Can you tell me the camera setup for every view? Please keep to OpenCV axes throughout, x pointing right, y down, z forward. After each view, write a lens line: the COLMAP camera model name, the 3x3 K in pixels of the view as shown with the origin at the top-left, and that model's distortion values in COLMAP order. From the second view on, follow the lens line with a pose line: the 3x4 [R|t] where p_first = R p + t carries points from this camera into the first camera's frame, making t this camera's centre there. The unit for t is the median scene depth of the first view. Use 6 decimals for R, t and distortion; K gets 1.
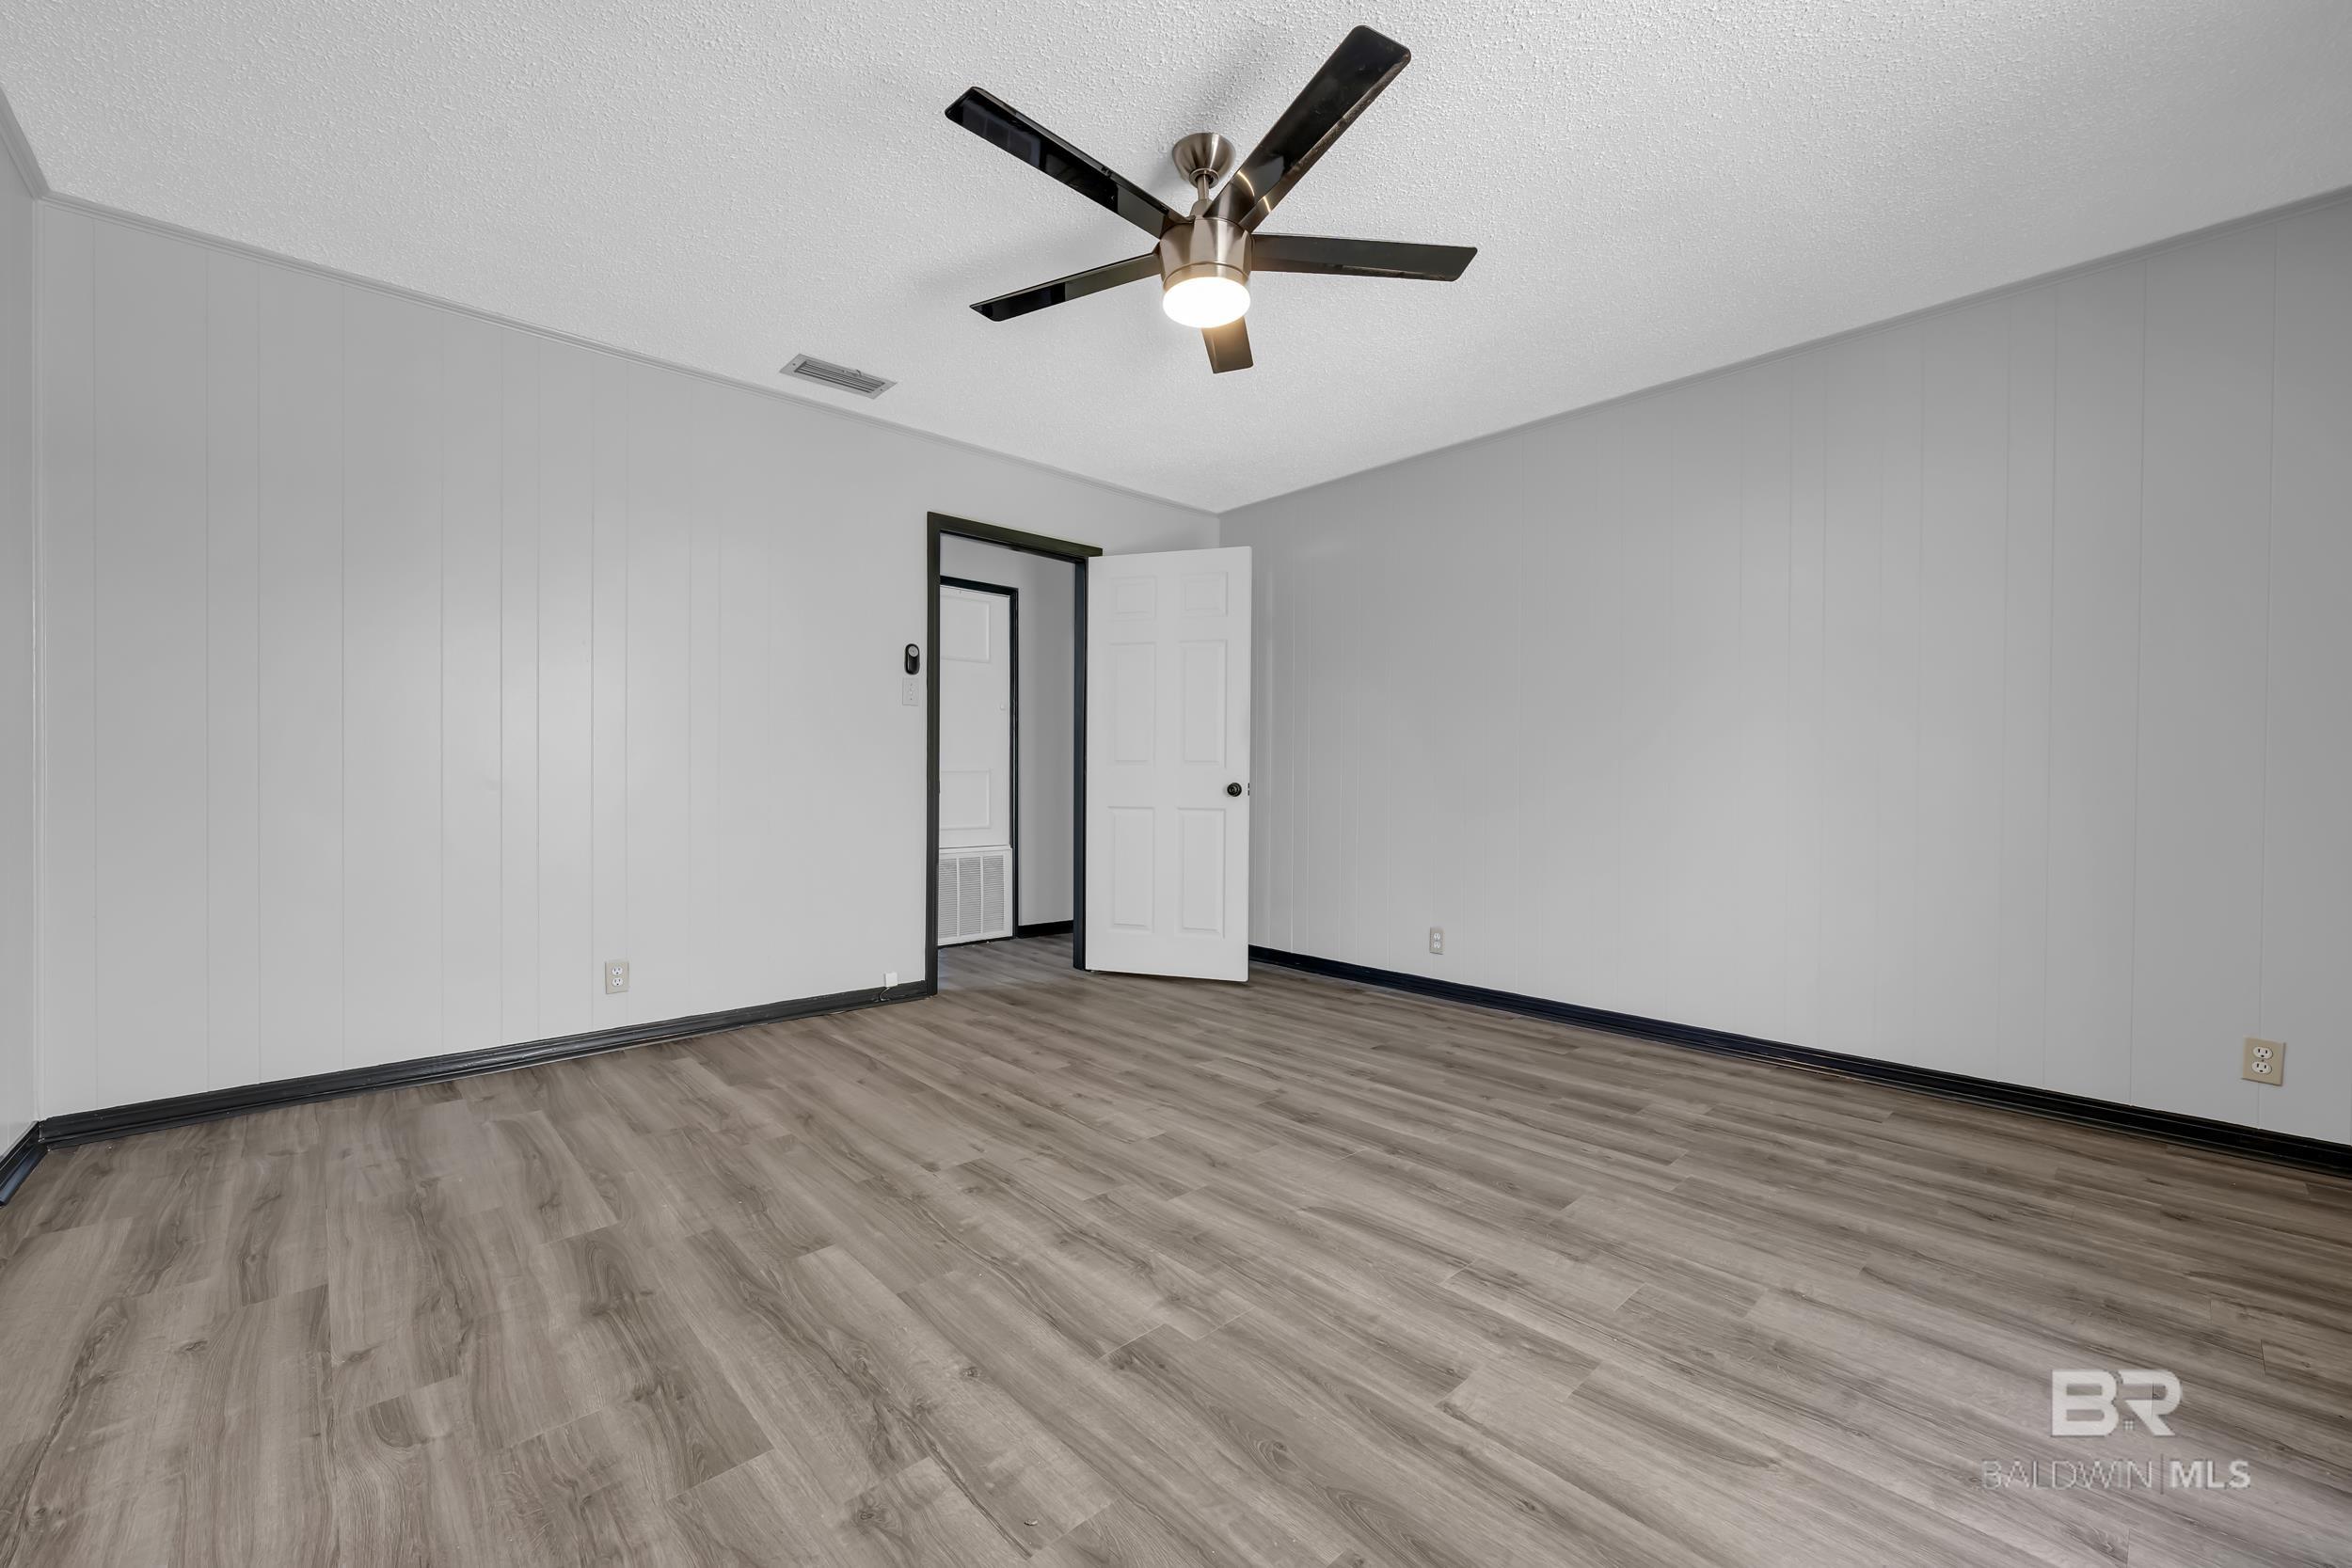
lens RADIAL K [[919.0, 0, 1176.0], [0, 919.0, 784.0], [0, 0, 1]] dist [-0.000820, -0.000033]
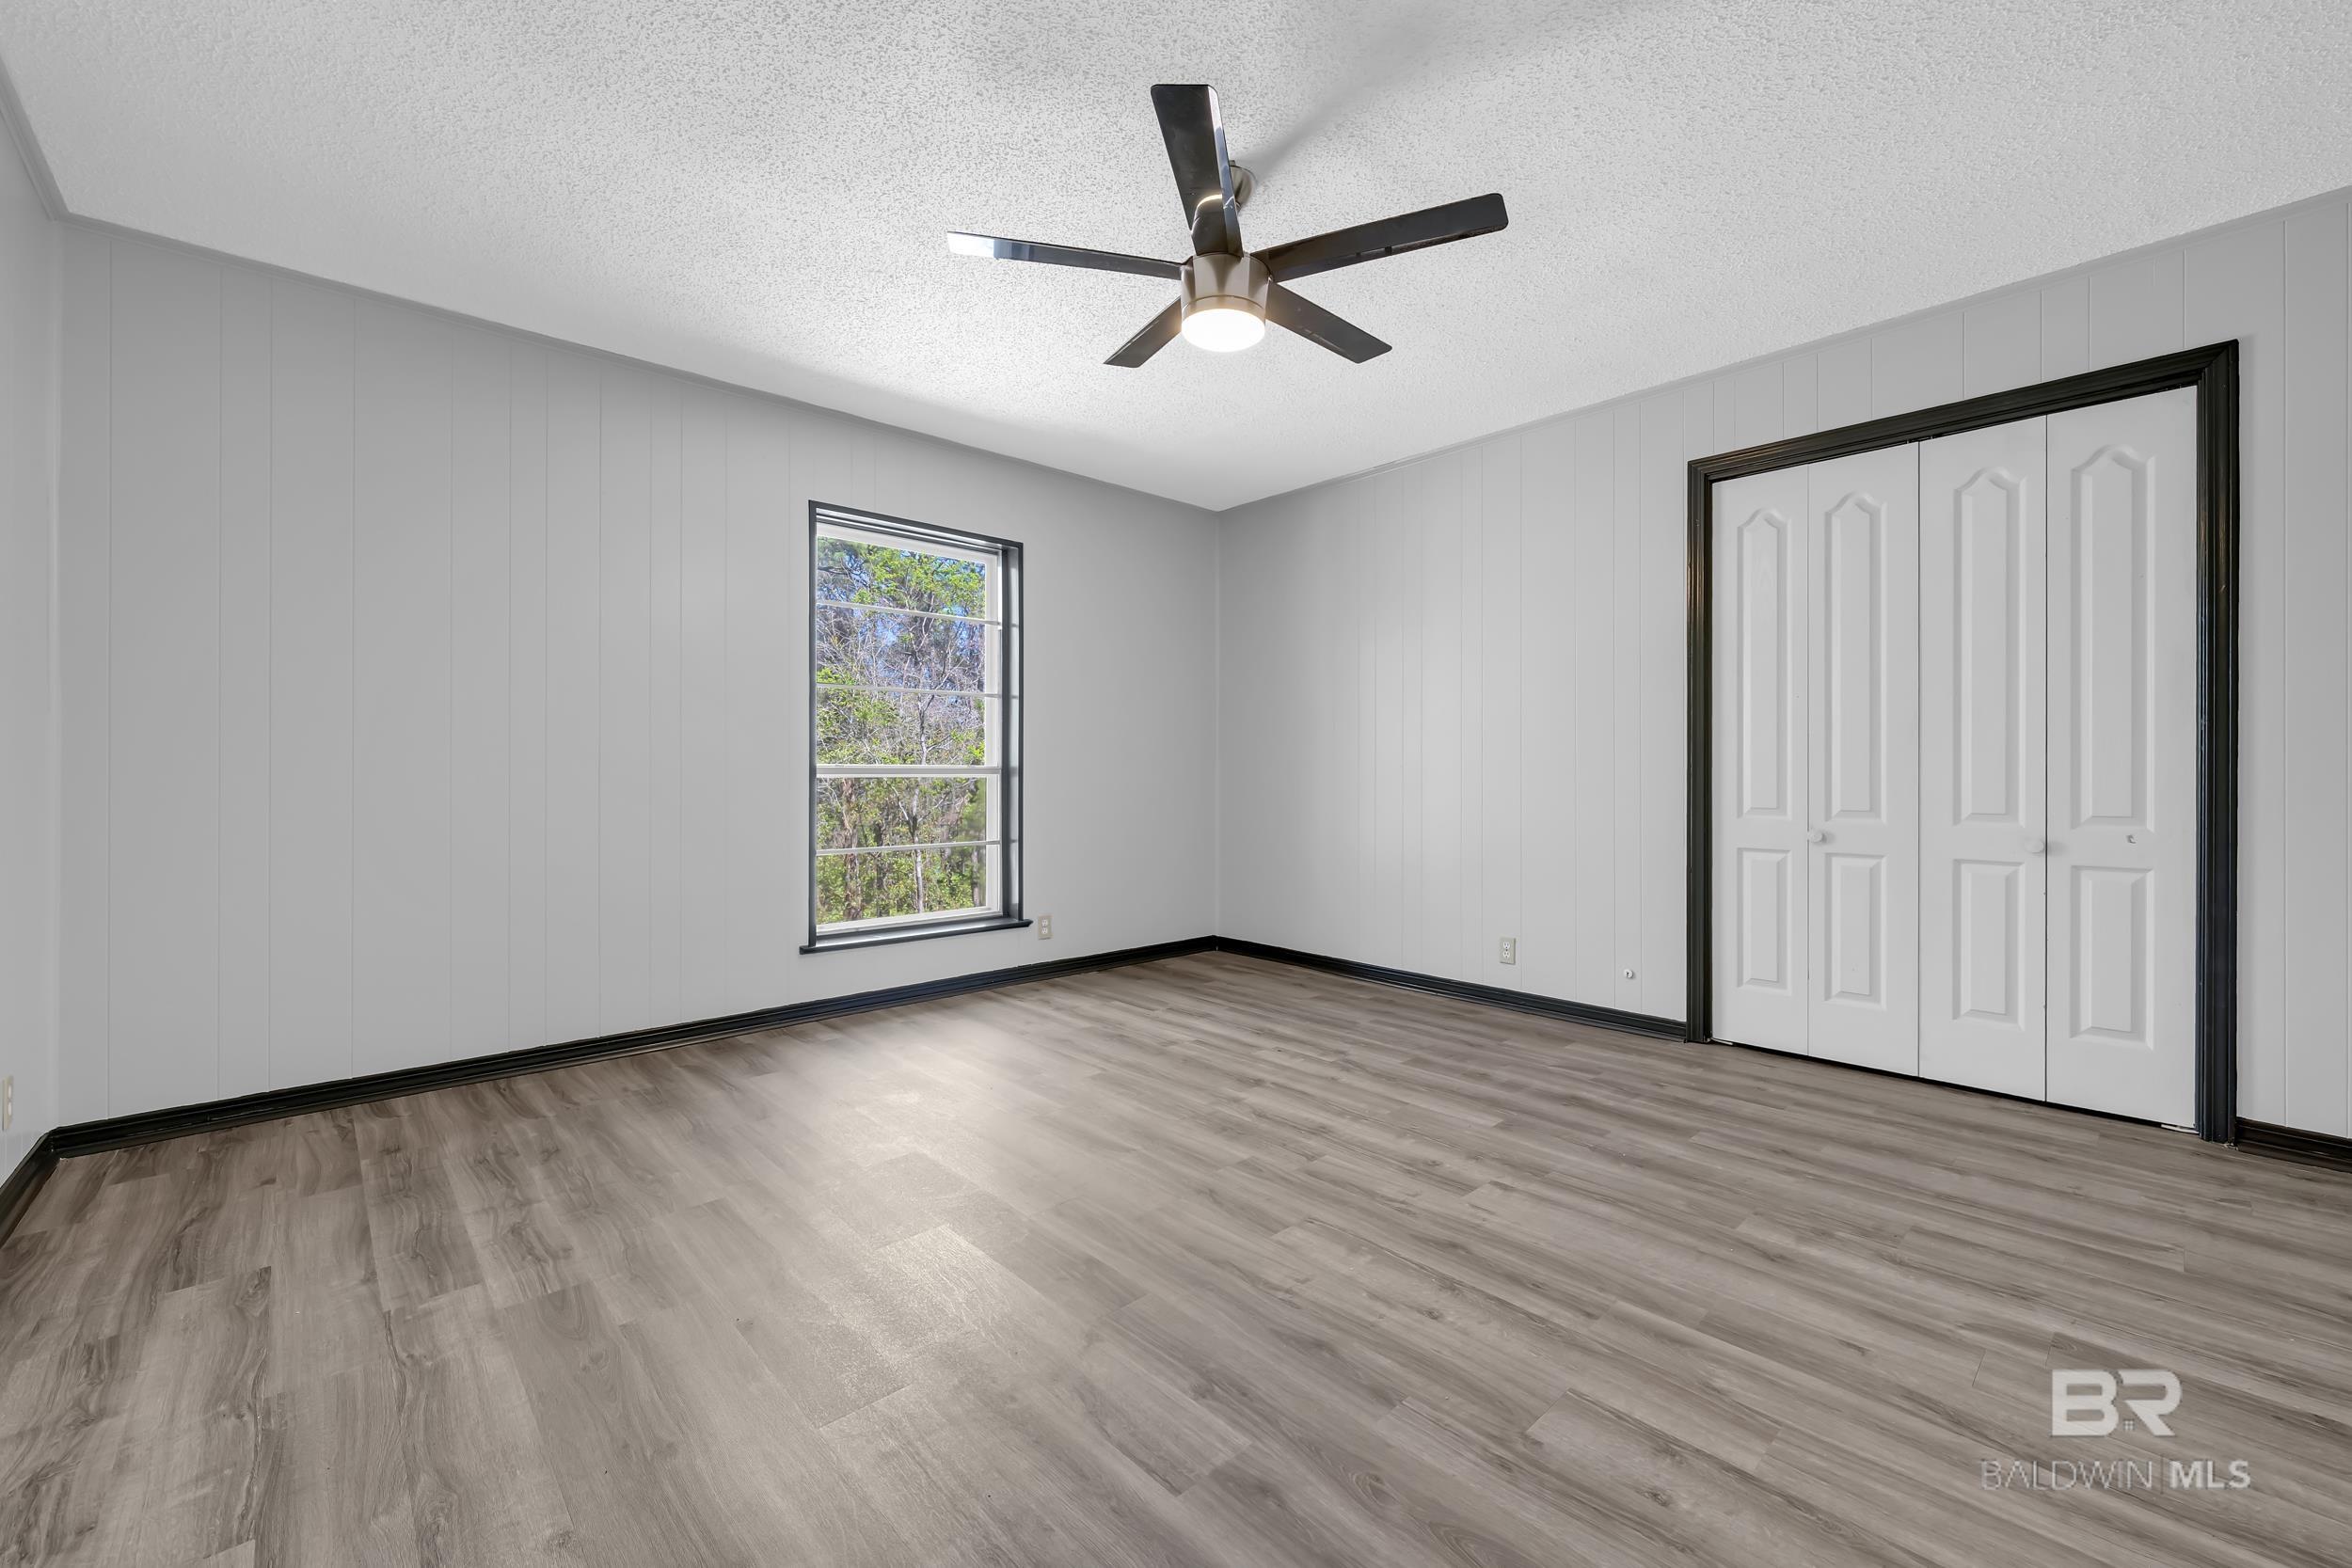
lens RADIAL K [[919.0, 0, 1176.0], [0, 919.0, 784.0], [0, 0, 1]] dist [-0.000820, -0.000033]
pose [[-0.999980, -0.005586, 0.002927, 0.082227], [-0.005529, 0.999806, 0.018897, -0.024984], [-0.003032, 0.018880, -0.999817, 2.078343]]
